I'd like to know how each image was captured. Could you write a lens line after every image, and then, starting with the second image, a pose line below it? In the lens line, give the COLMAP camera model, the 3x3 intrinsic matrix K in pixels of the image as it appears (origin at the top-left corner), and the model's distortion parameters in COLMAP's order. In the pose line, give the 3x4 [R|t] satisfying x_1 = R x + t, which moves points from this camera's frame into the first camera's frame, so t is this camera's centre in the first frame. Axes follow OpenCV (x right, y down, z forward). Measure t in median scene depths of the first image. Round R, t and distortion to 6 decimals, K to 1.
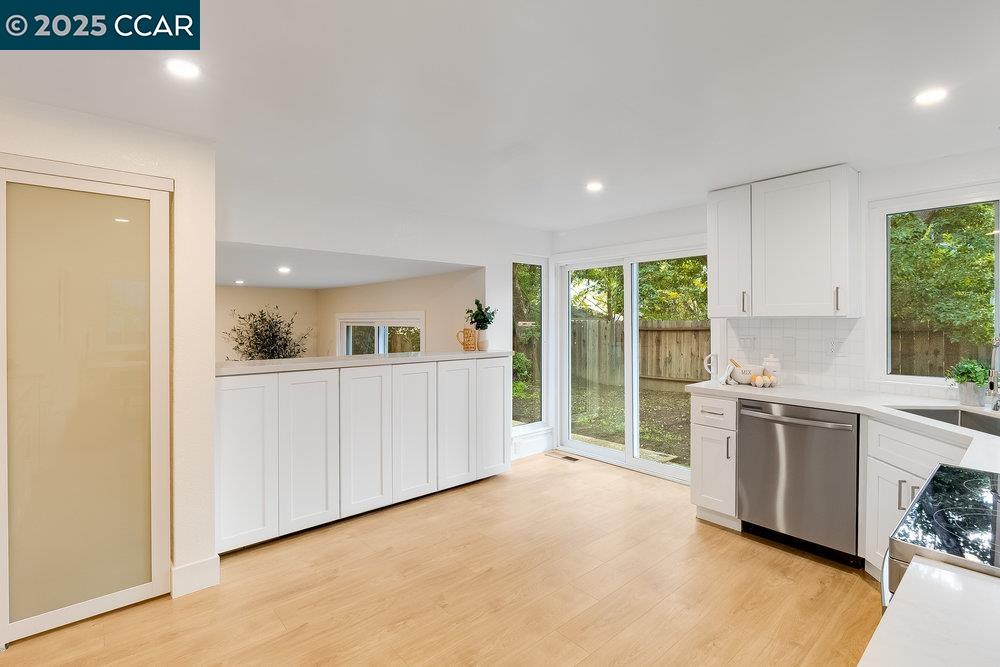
lens RADIAL K [[466.7, 0, 500.9], [0, 466.7, 322.9], [0, 0, 1]] dist [-0.003314, -0.000444]
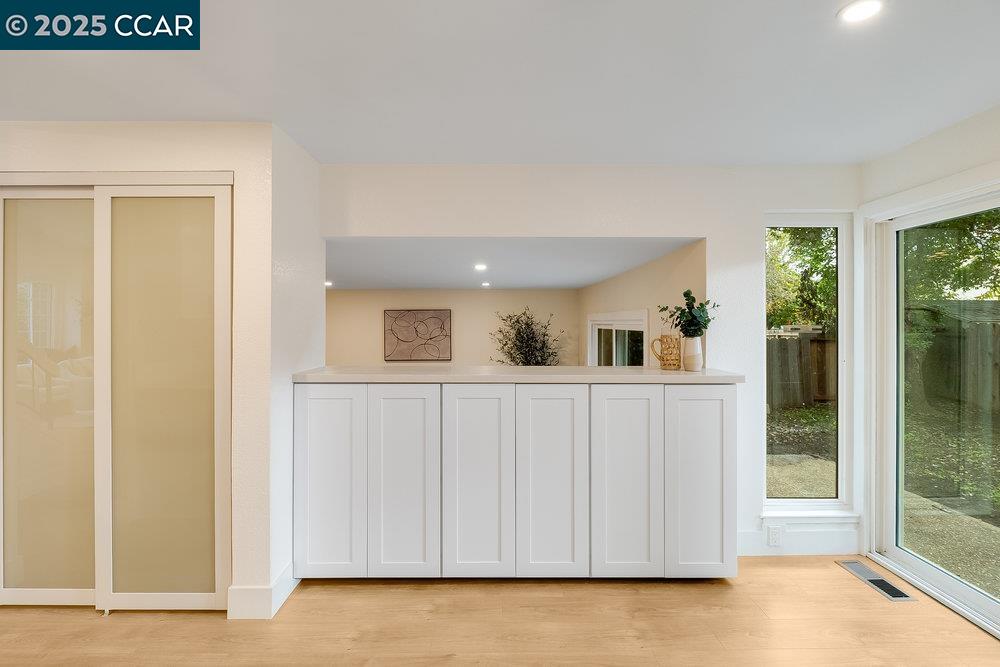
lens RADIAL K [[466.7, 0, 500.9], [0, 466.7, 322.9], [0, 0, 1]] dist [-0.003314, -0.000444]
pose [[0.758297, 0.004100, -0.651896, 0.170156], [-0.007208, 0.999972, -0.002095, -0.001925], [0.651869, 0.006288, 0.758305, 0.343328]]
